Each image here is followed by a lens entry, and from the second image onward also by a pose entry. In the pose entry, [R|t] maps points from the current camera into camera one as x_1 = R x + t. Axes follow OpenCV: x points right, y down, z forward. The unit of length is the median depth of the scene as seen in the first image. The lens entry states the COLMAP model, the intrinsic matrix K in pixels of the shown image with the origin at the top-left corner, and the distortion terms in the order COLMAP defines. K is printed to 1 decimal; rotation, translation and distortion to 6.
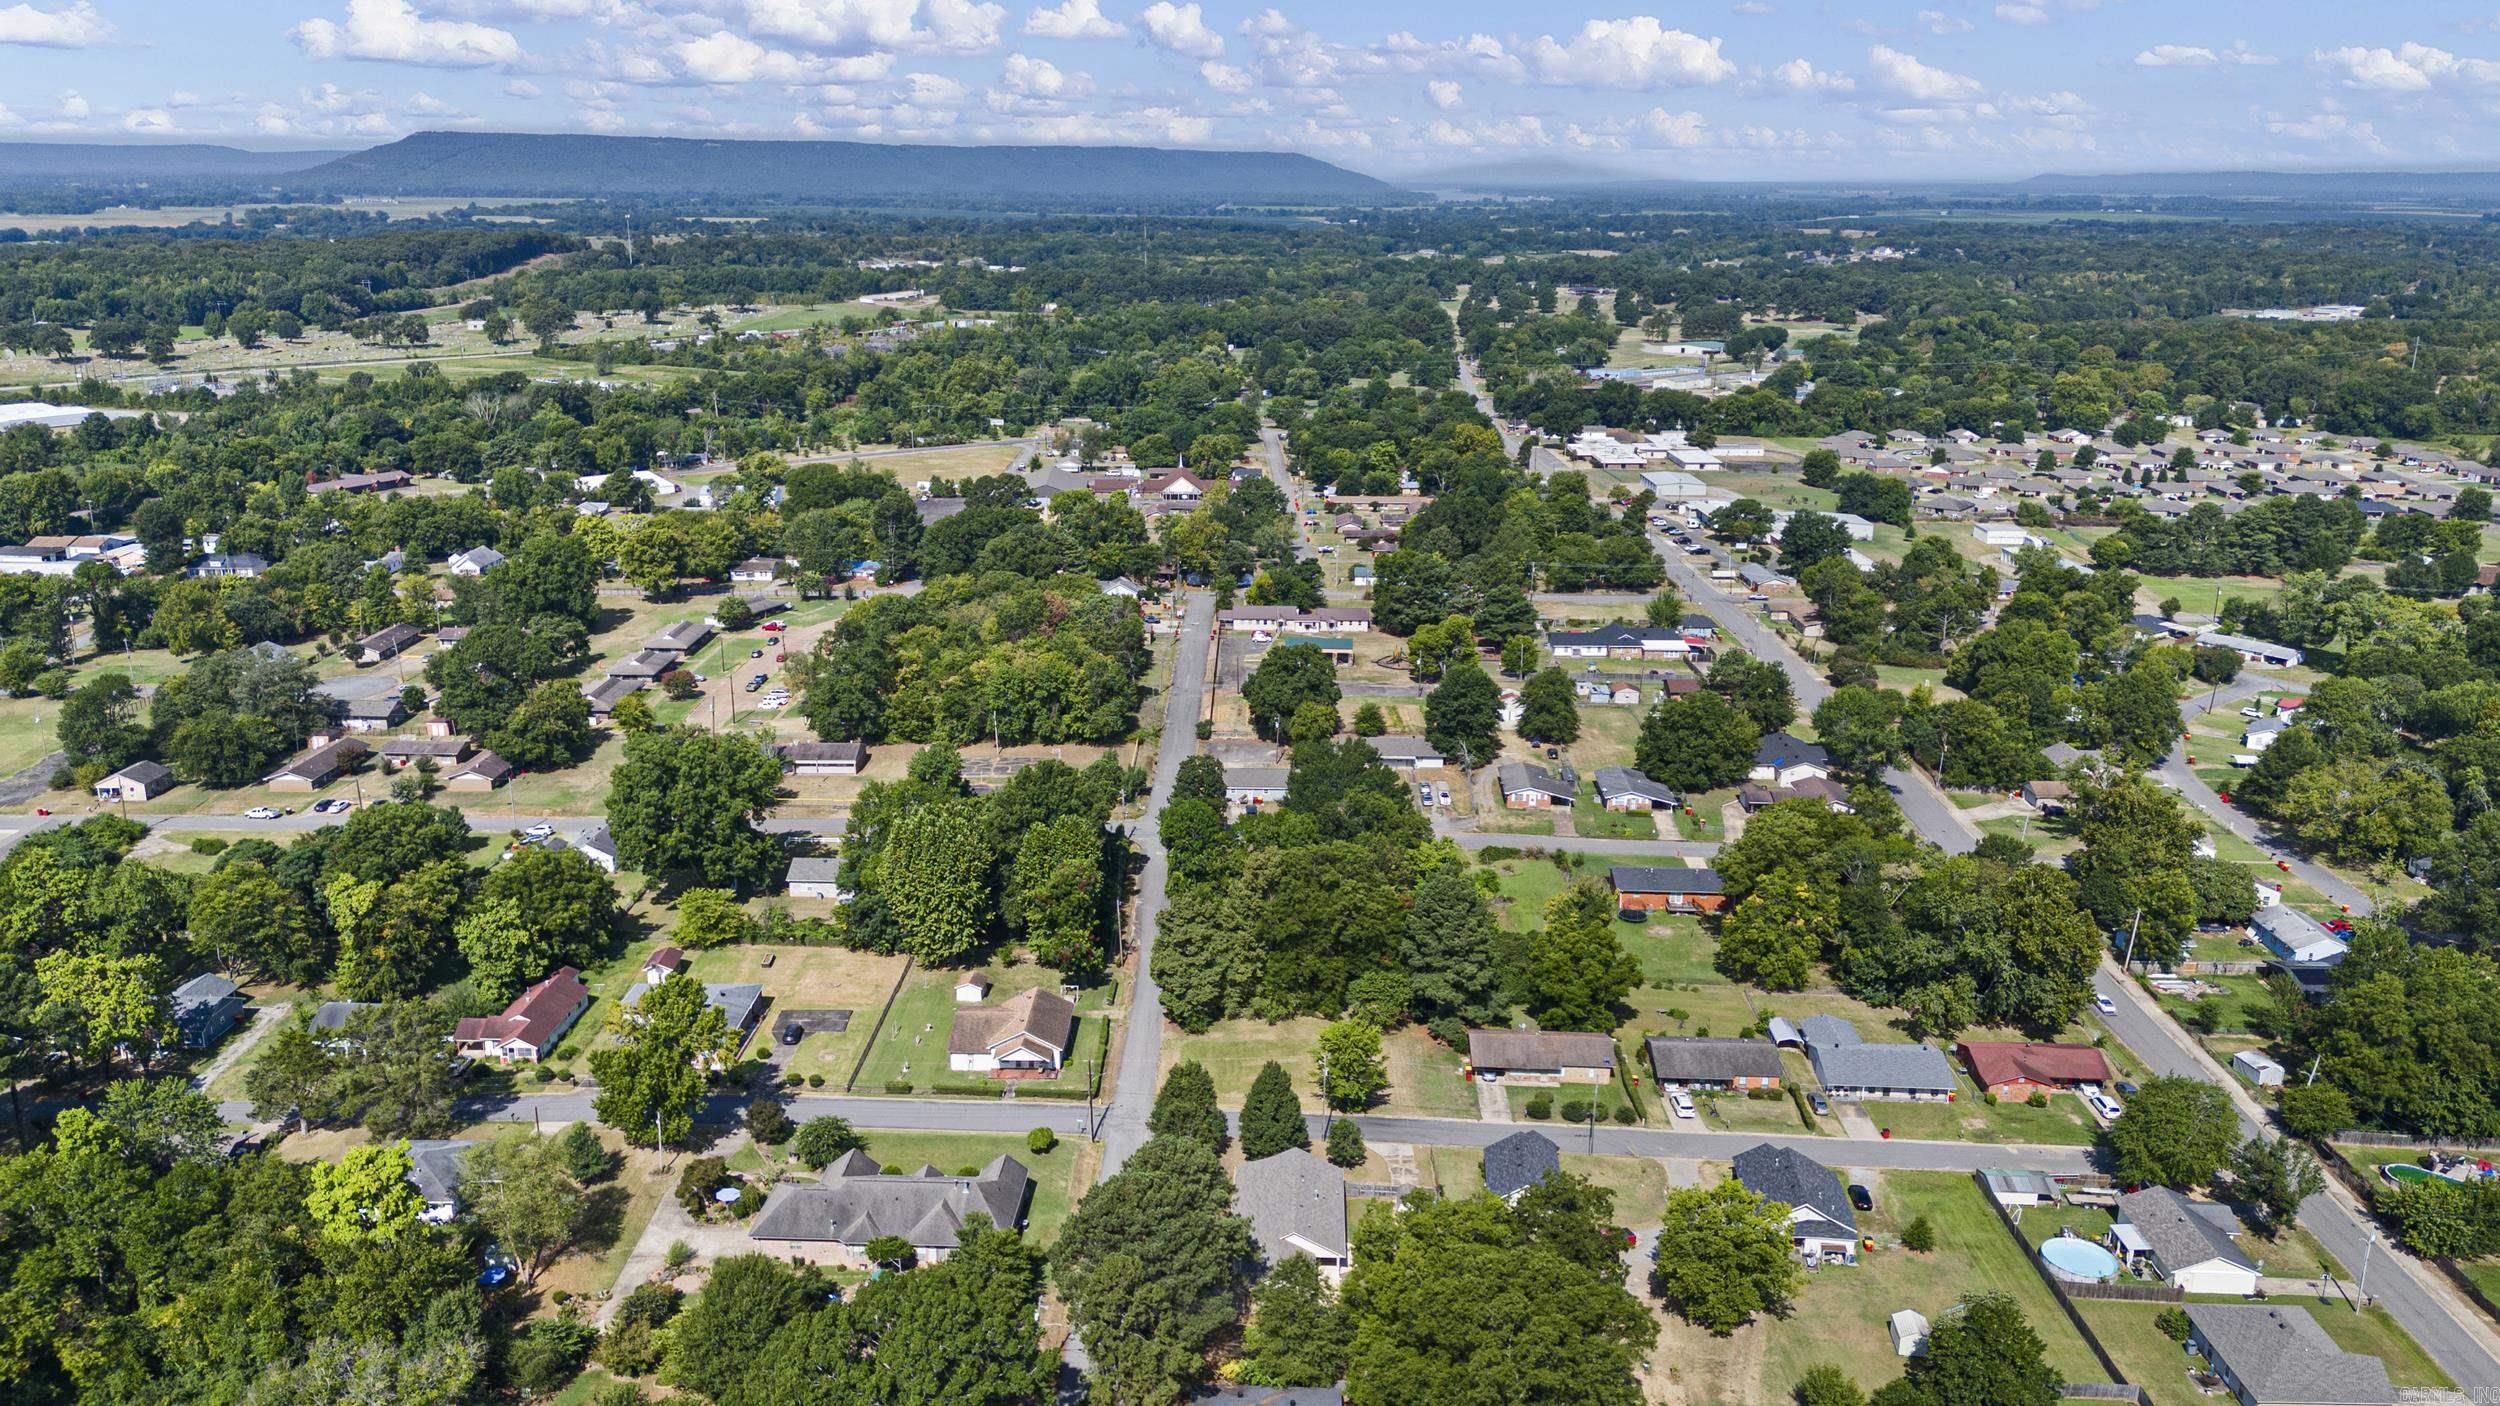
lens RADIAL K [[1814.2, 0, 1239.8], [0, 1814.2, 711.1], [0, 0, 1]] dist [0.086472, -0.100516]
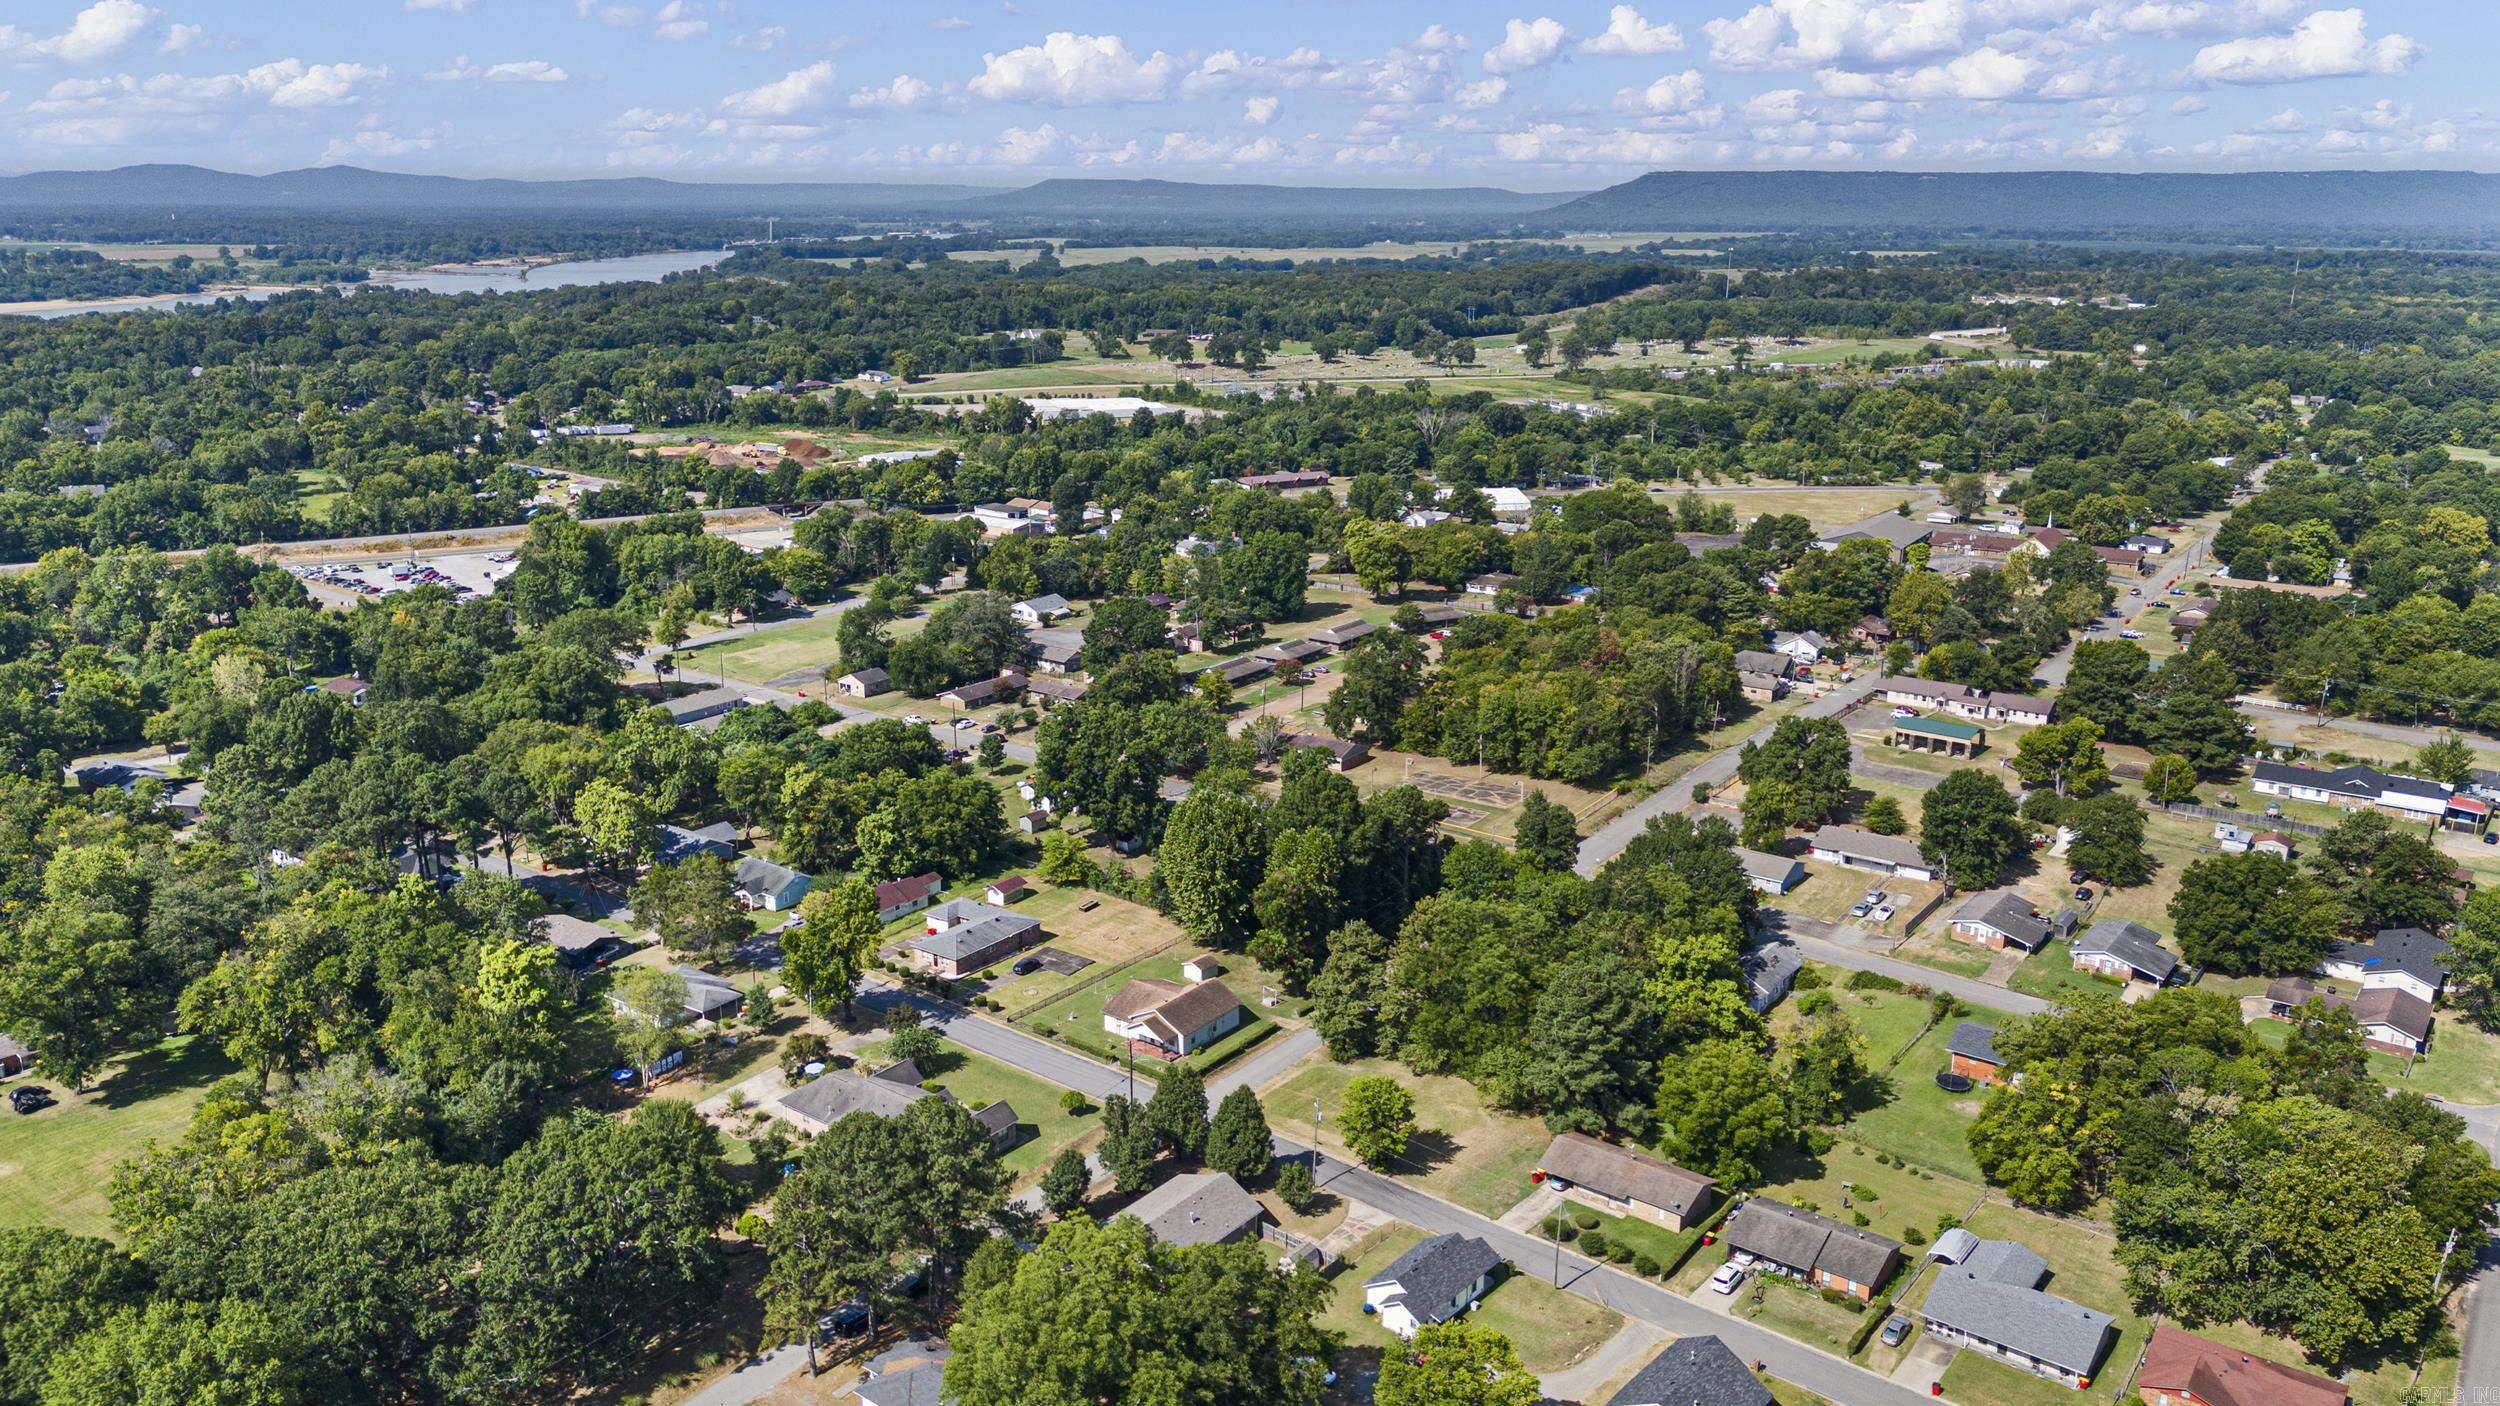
lens RADIAL K [[1814.2, 0, 1239.8], [0, 1814.2, 711.1], [0, 0, 1]] dist [0.086472, -0.100516]
pose [[0.817215, 0.150845, -0.556241, 0.252247], [-0.160219, 0.986558, 0.032152, -0.019303], [0.553614, 0.062846, 0.830399, 0.073347]]
